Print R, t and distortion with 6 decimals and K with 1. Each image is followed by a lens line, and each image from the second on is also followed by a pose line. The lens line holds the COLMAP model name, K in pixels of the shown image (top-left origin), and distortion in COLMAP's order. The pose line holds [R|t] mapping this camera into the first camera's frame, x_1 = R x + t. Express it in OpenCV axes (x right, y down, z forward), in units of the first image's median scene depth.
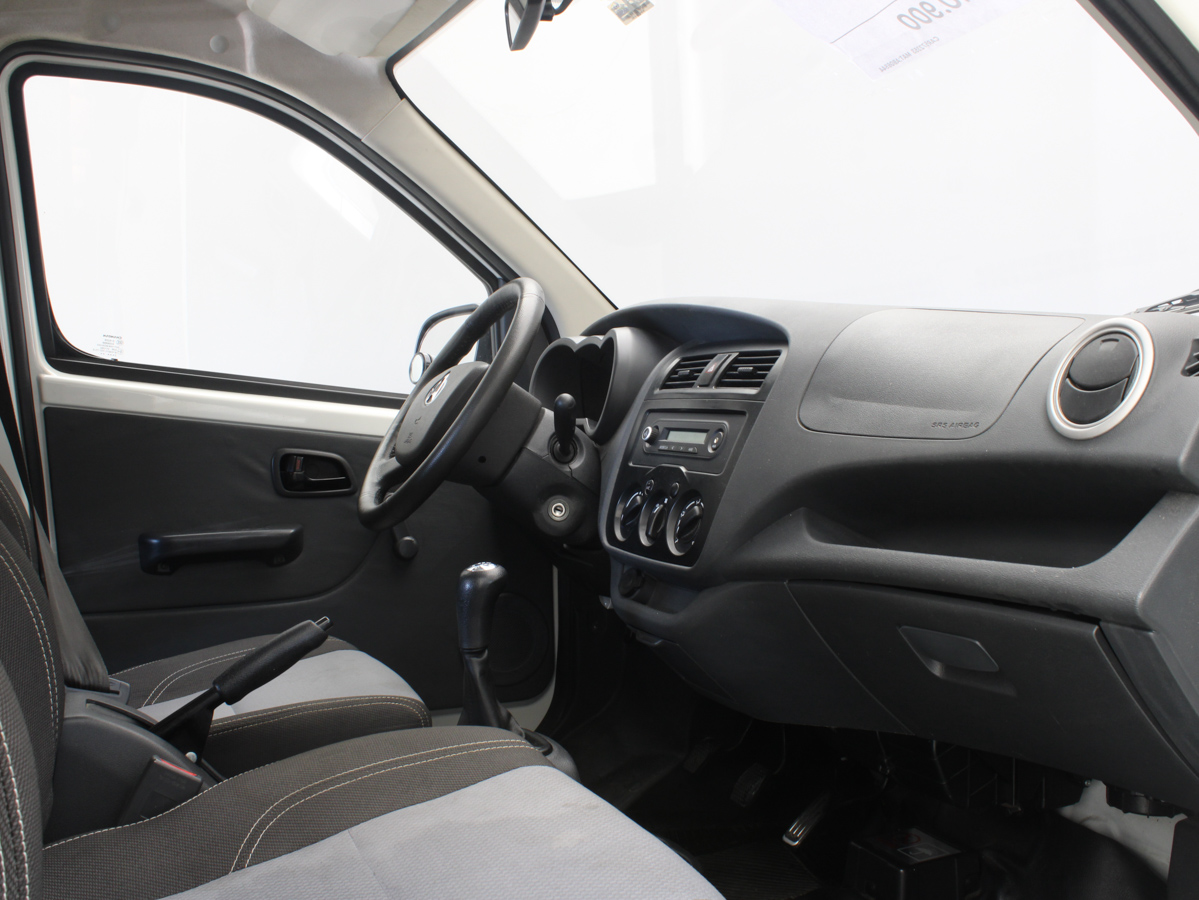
lens RADIAL K [[1091.1, 0, 586.1], [0, 1091.1, 410.0], [0, 0, 1]] dist [-0.006512, -0.000490]
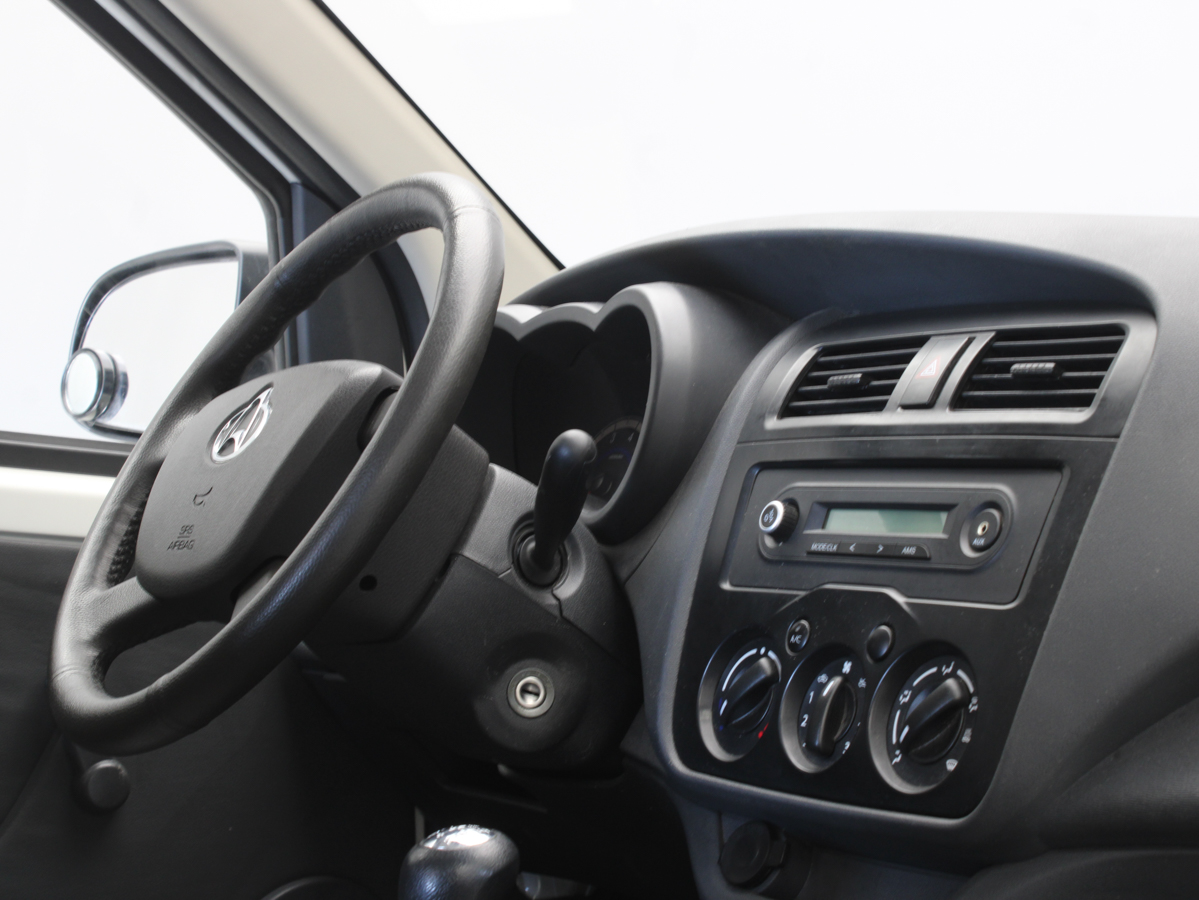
lens RADIAL K [[2149.3, 0, 599.8], [0, 2149.3, 451.4], [0, 0, 1]] dist [0.087284, 0.000000]
pose [[0.986431, -0.014277, 0.163554, -0.151777], [0.015845, 0.999840, -0.008286, 0.001058], [-0.163410, 0.010765, 0.986500, 0.138254]]
